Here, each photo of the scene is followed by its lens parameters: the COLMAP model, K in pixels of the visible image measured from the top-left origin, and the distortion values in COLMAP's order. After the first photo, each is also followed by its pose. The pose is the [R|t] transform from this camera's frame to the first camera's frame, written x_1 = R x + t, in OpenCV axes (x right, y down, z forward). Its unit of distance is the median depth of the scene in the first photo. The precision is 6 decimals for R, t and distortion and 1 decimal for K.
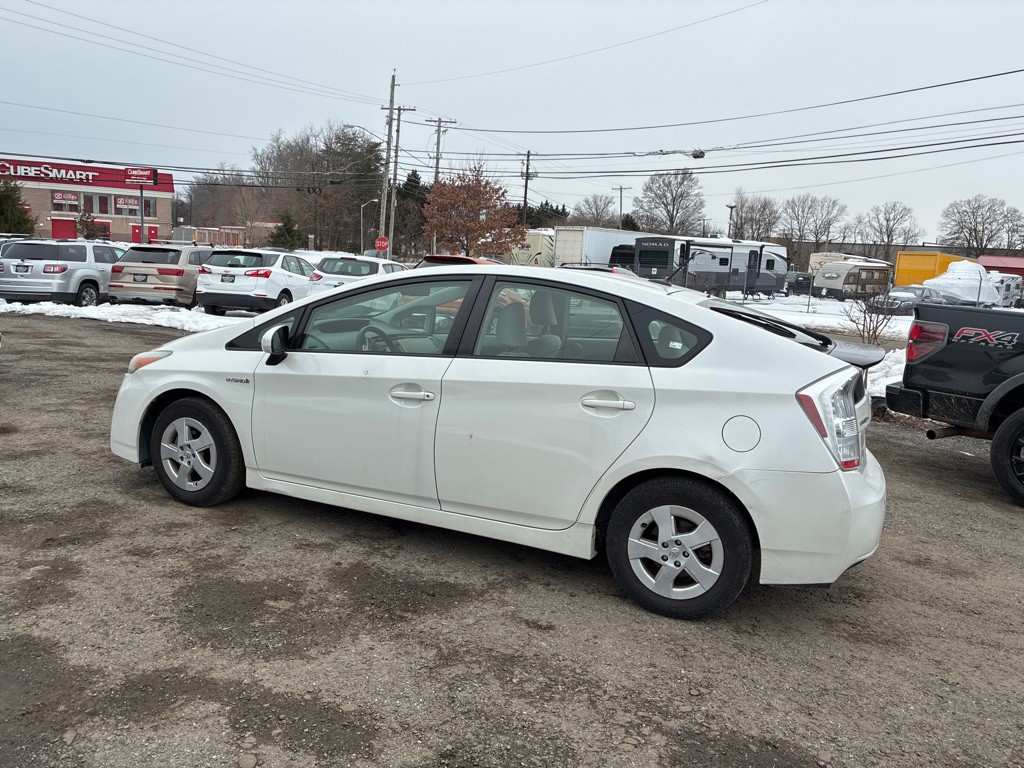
lens RADIAL K [[769.5, 0, 513.0], [0, 769.5, 378.8], [0, 0, 1]] dist [0.049189, -0.063172]
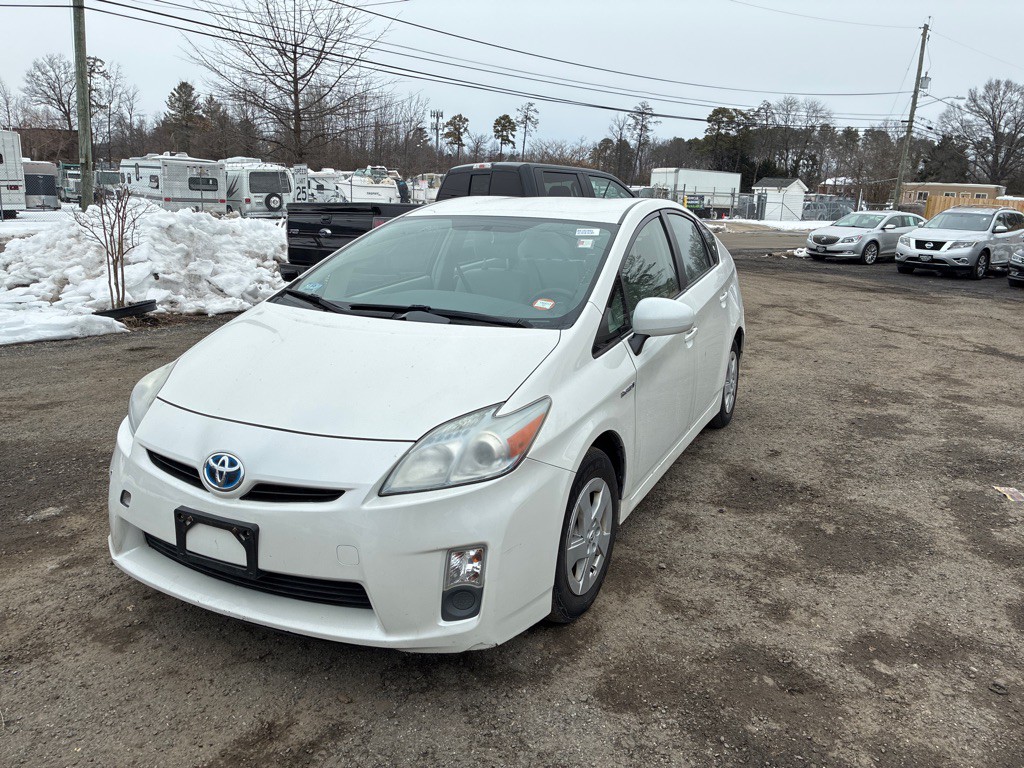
lens RADIAL K [[769.5, 0, 512.9], [0, 769.5, 377.2], [0, 0, 1]] dist [0.049189, -0.063172]
pose [[0.067544, -0.293626, 0.953531, -0.987292], [0.136281, 0.949471, 0.282722, -0.213311], [-0.988365, 0.110852, 0.104147, 0.977188]]
